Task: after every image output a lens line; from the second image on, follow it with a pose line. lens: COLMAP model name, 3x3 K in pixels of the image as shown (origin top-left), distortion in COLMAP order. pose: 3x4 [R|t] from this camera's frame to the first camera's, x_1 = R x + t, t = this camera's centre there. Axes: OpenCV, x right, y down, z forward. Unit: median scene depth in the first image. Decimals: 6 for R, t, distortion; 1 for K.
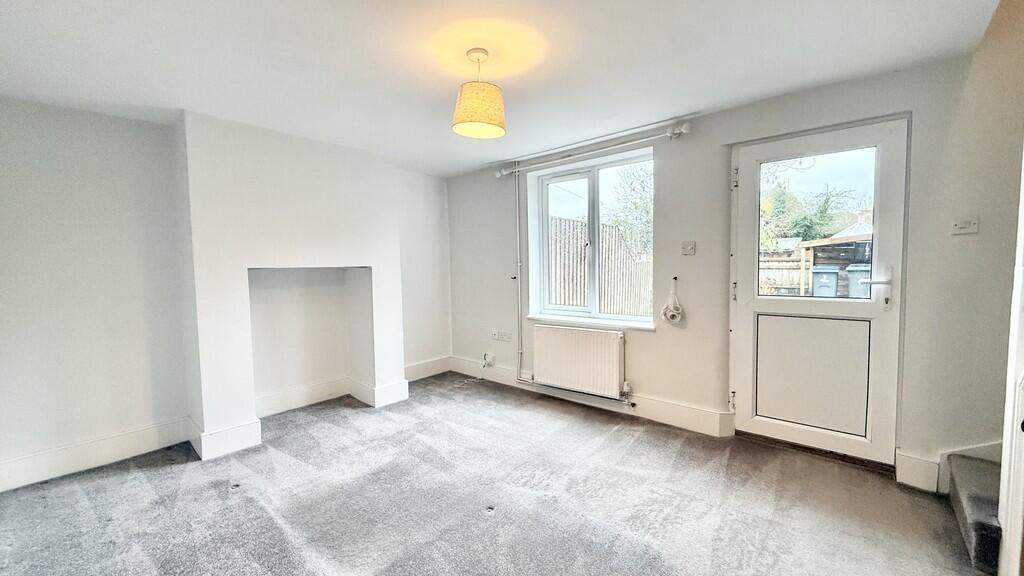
lens RADIAL K [[403.3, 0, 512.0], [0, 403.3, 288.0], [0, 0, 1]] dist [-0.000629, 0.000160]
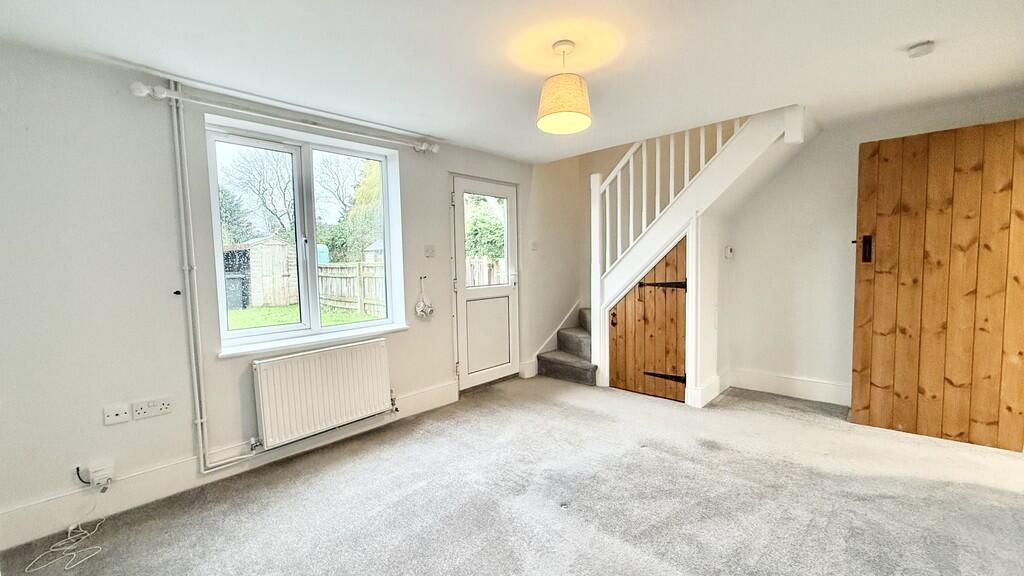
lens RADIAL K [[403.3, 0, 512.0], [0, 403.3, 288.0], [0, 0, 1]] dist [-0.000629, 0.000160]
pose [[0.059431, -0.050724, 0.996943, -0.689488], [0.079202, 0.995799, 0.045944, -0.027649], [-0.995085, 0.076229, 0.063199, 0.688953]]
